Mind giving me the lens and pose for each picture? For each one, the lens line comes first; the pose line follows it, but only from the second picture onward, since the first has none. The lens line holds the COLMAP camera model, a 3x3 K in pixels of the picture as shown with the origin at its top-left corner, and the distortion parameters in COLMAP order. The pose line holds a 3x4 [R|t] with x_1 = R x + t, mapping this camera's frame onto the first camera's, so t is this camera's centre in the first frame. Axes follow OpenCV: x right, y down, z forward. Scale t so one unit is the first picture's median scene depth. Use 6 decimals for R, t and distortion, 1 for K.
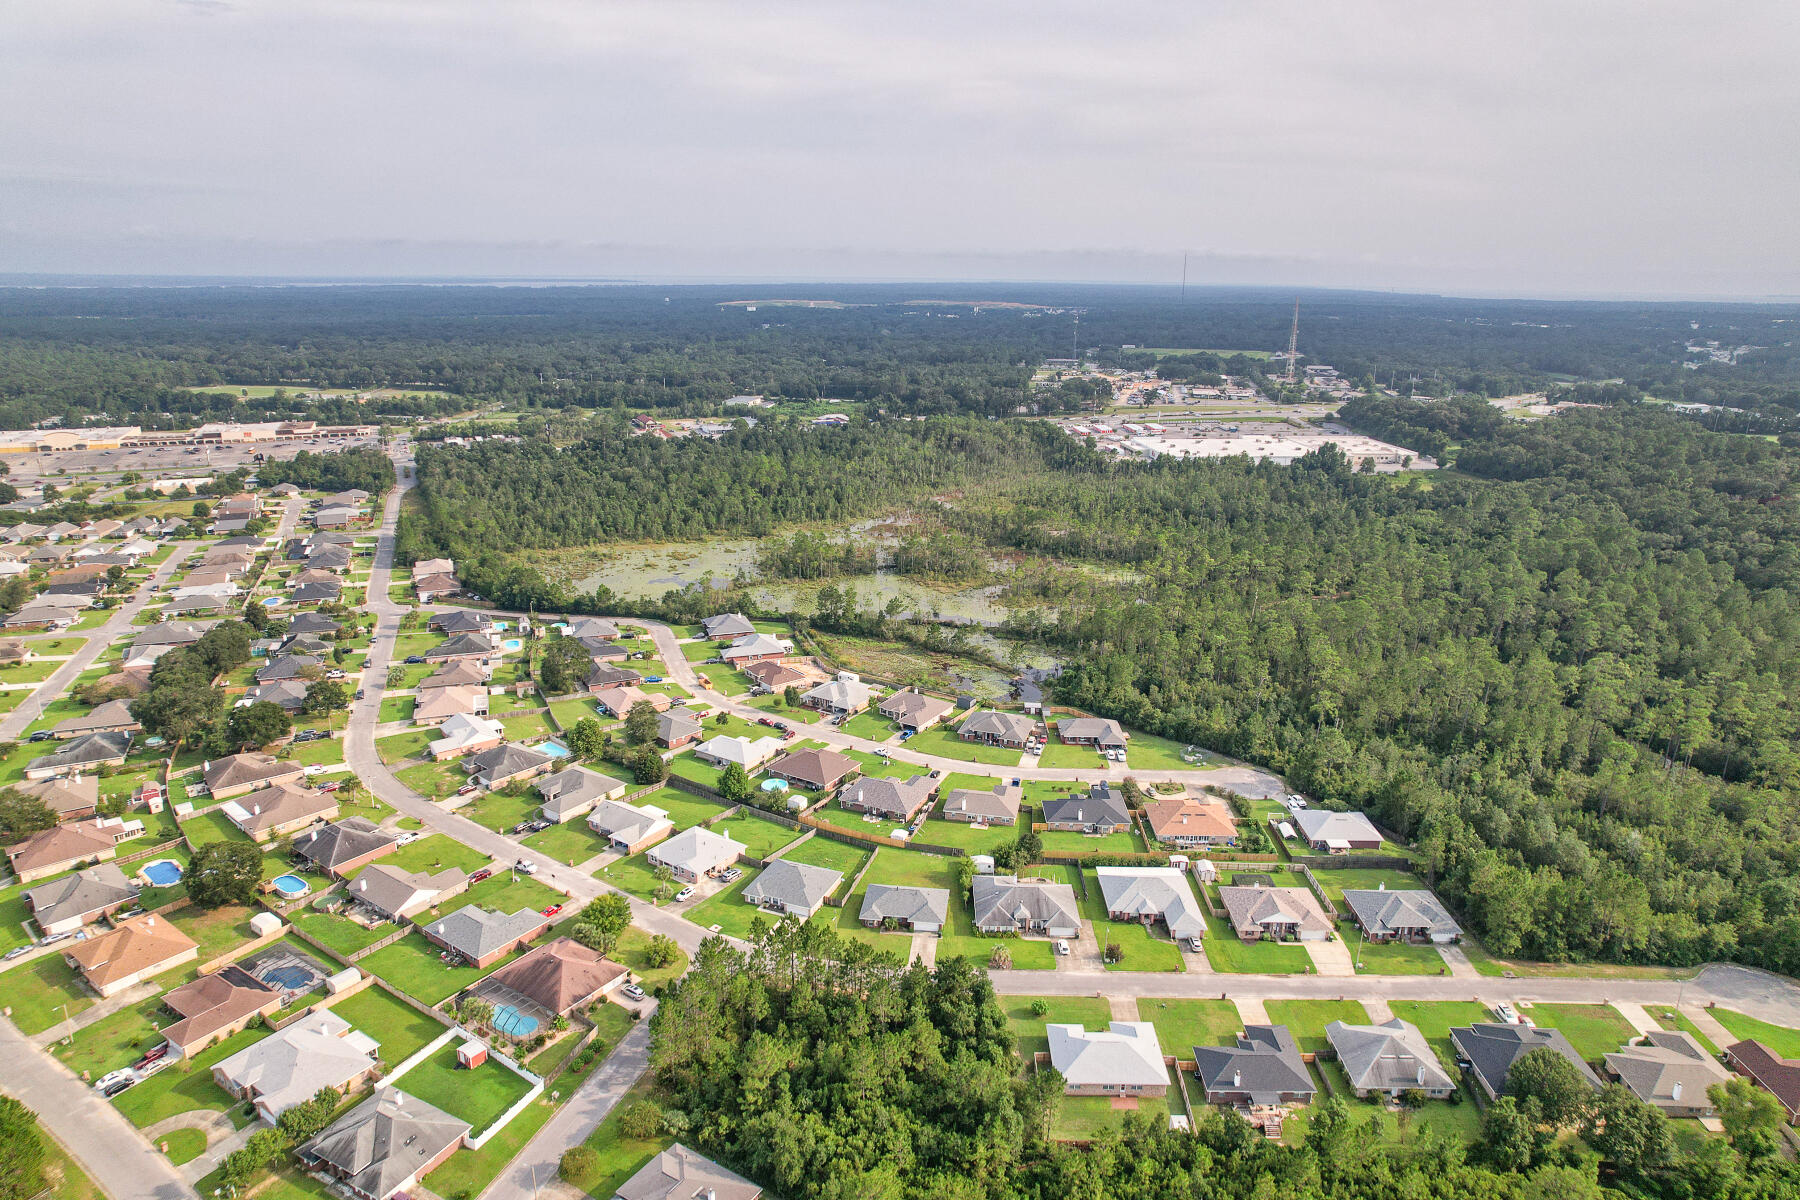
lens RADIAL K [[1123.9, 0, 898.0], [0, 1123.9, 601.4], [0, 0, 1]] dist [-0.042303, 0.000859]
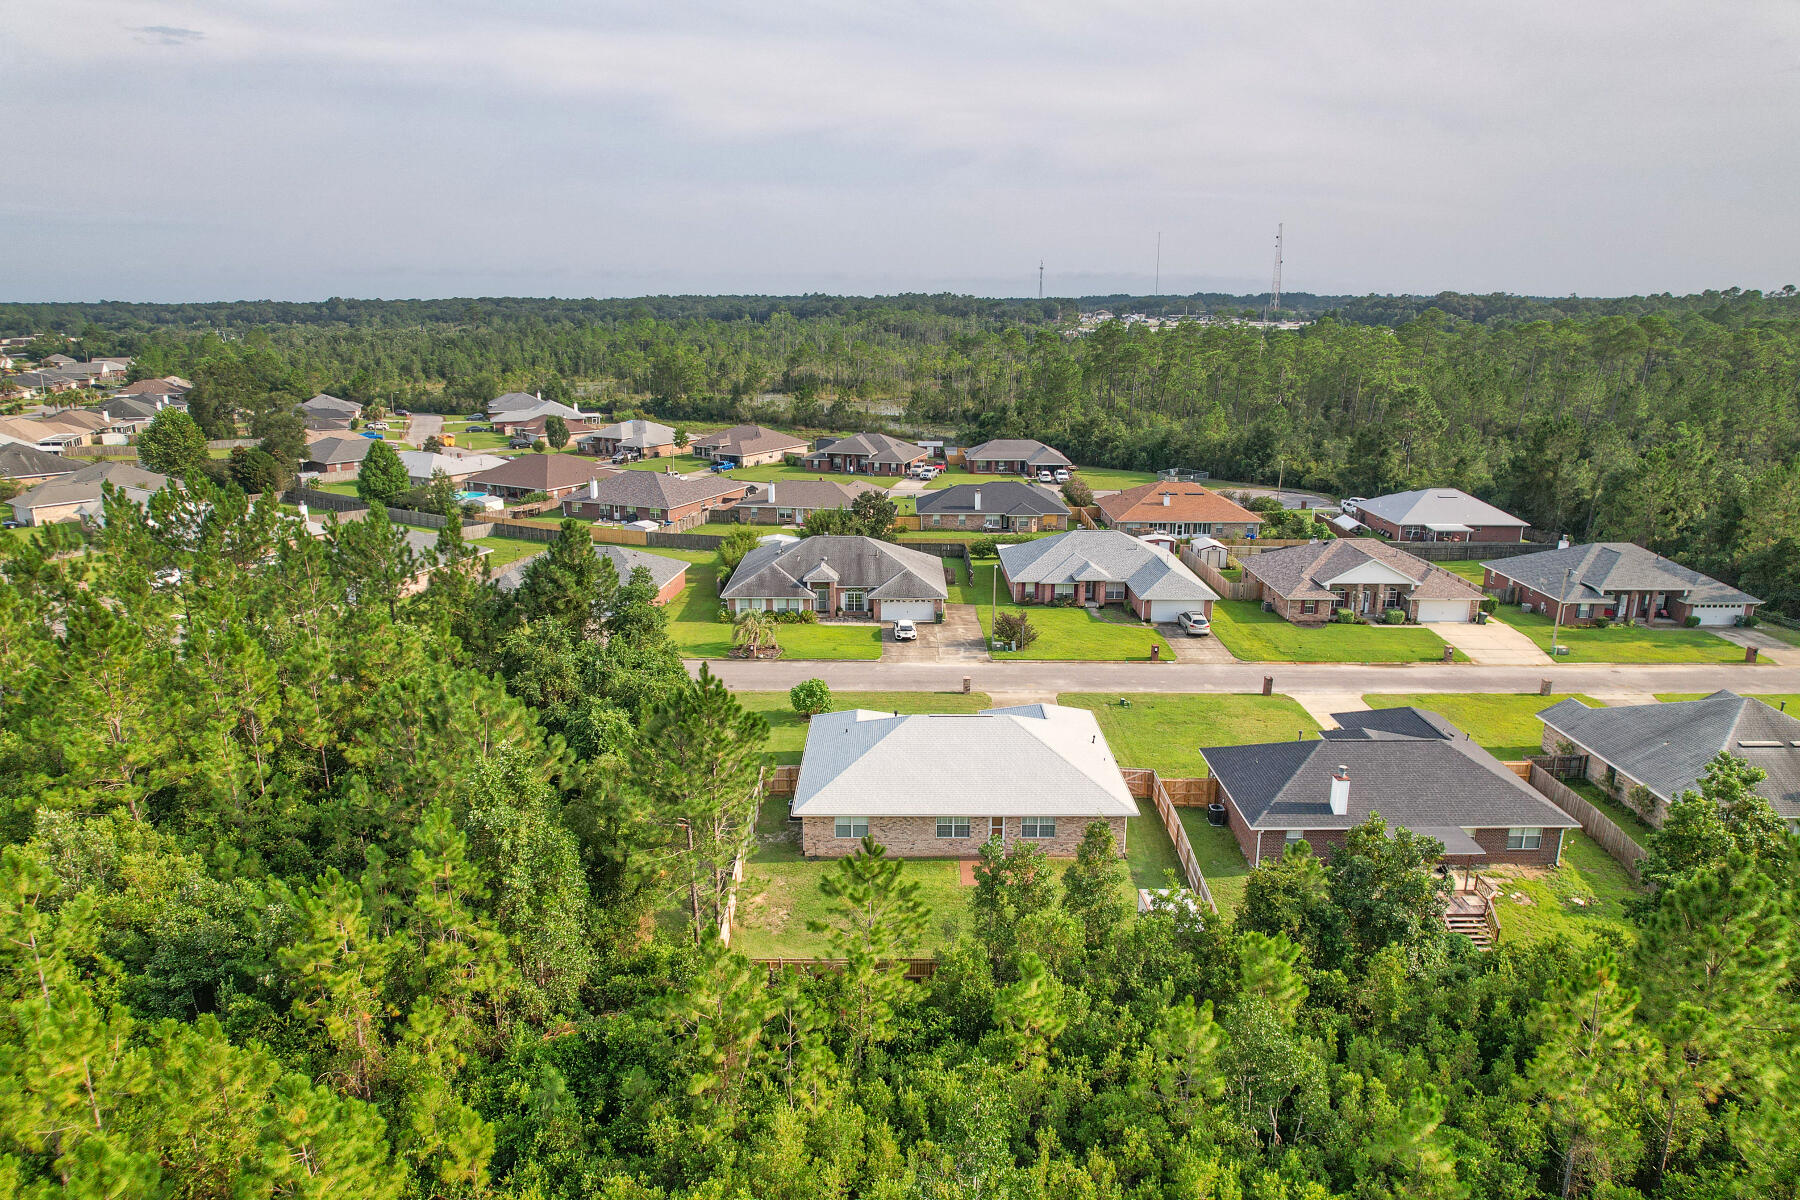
lens RADIAL K [[1123.9, 0, 900.8], [0, 1123.9, 596.5], [0, 0, 1]] dist [-0.042303, 0.000859]
pose [[0.999734, -0.013398, 0.018773, 0.138994], [0.013974, 0.999426, -0.030859, 0.311781], [-0.018349, 0.031113, 0.999347, 0.548420]]
